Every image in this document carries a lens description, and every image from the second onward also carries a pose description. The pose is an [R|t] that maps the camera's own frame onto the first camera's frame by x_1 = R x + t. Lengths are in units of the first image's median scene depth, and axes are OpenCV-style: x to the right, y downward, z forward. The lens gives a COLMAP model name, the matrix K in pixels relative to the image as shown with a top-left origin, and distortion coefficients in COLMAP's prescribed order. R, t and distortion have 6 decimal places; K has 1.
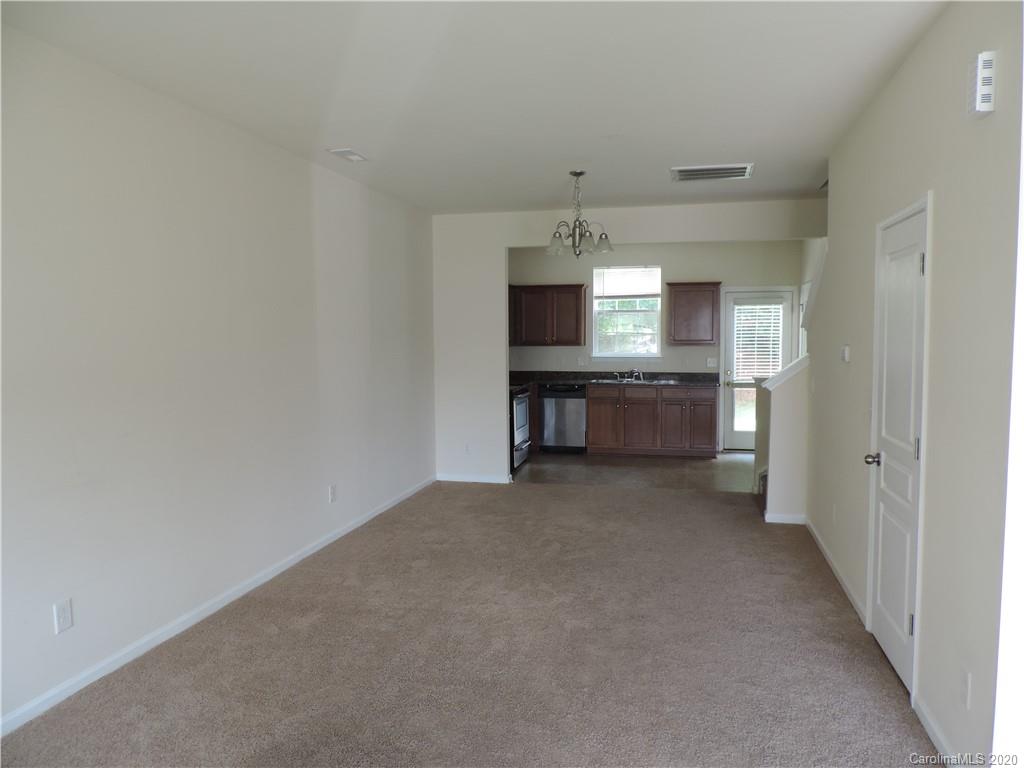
lens RADIAL K [[720.9, 0, 509.2], [0, 720.9, 387.4], [0, 0, 1]] dist [-0.034119, 0.004678]
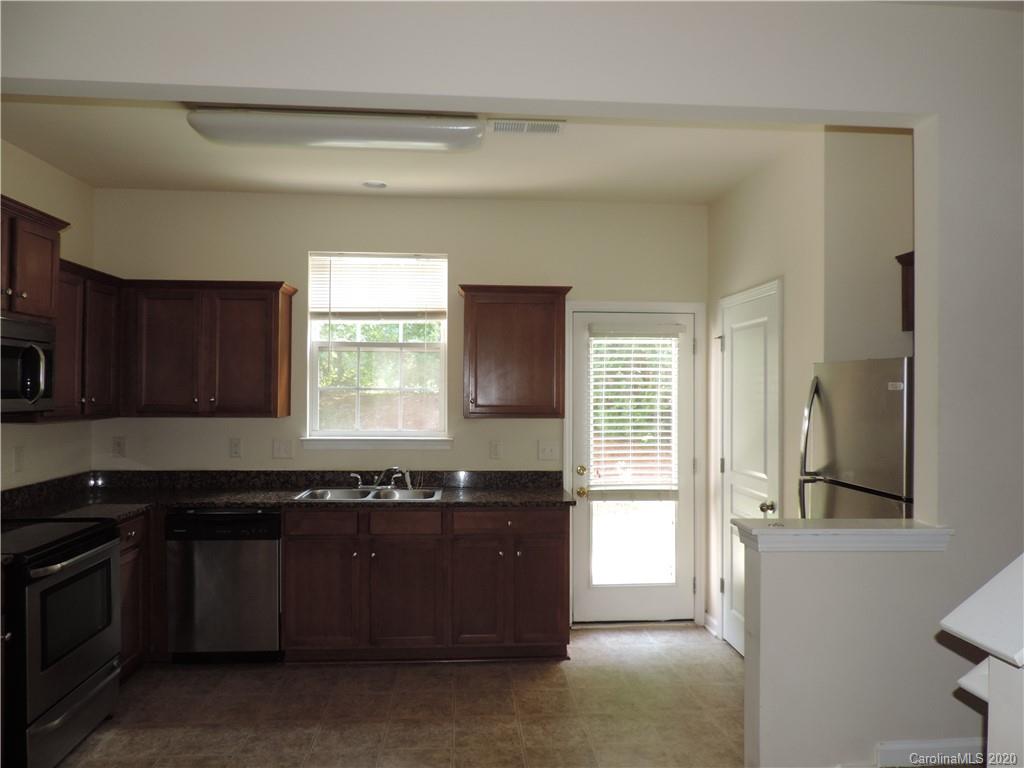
lens RADIAL K [[720.9, 0, 514.3], [0, 720.9, 384.7], [0, 0, 1]] dist [-0.034119, 0.004678]
pose [[0.952352, 0.010715, 0.304812, 0.105530], [0.012330, 0.997213, -0.073579, -0.043258], [-0.304751, 0.073831, 0.949566, 0.526067]]
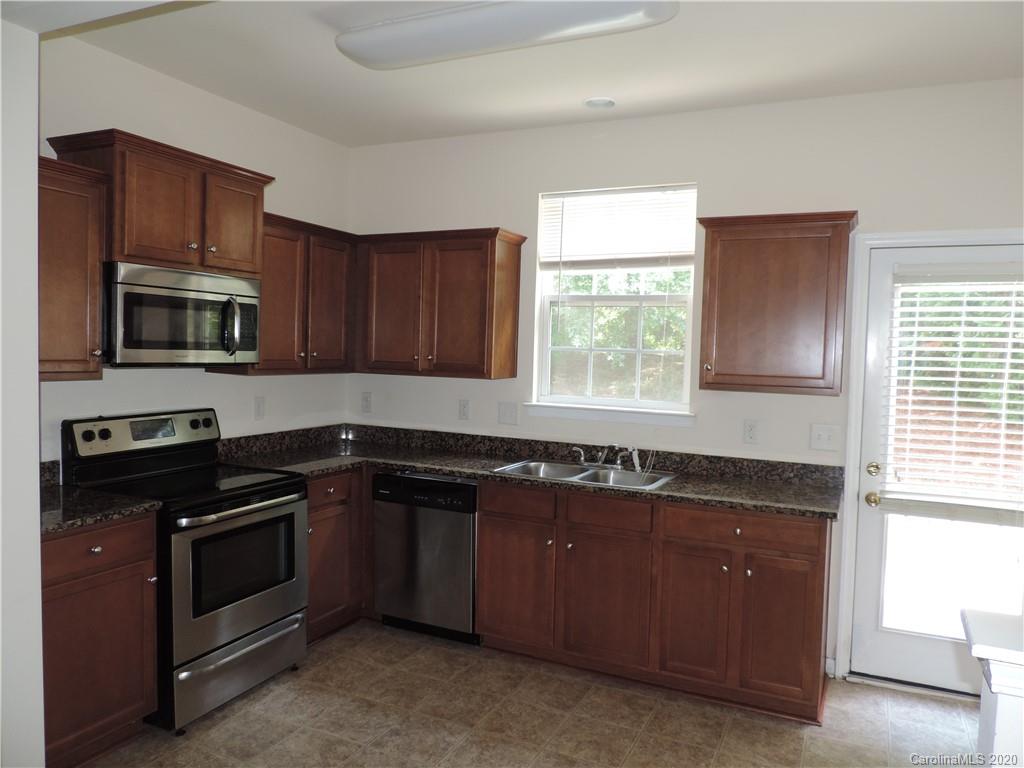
lens RADIAL K [[720.9, 0, 514.4], [0, 720.9, 385.0], [0, 0, 1]] dist [-0.034119, 0.004678]
pose [[0.977518, 0.040318, -0.206963, 0.200420], [-0.044885, 0.998840, -0.017415, -0.047855], [0.206021, 0.026313, 0.978194, 0.603013]]
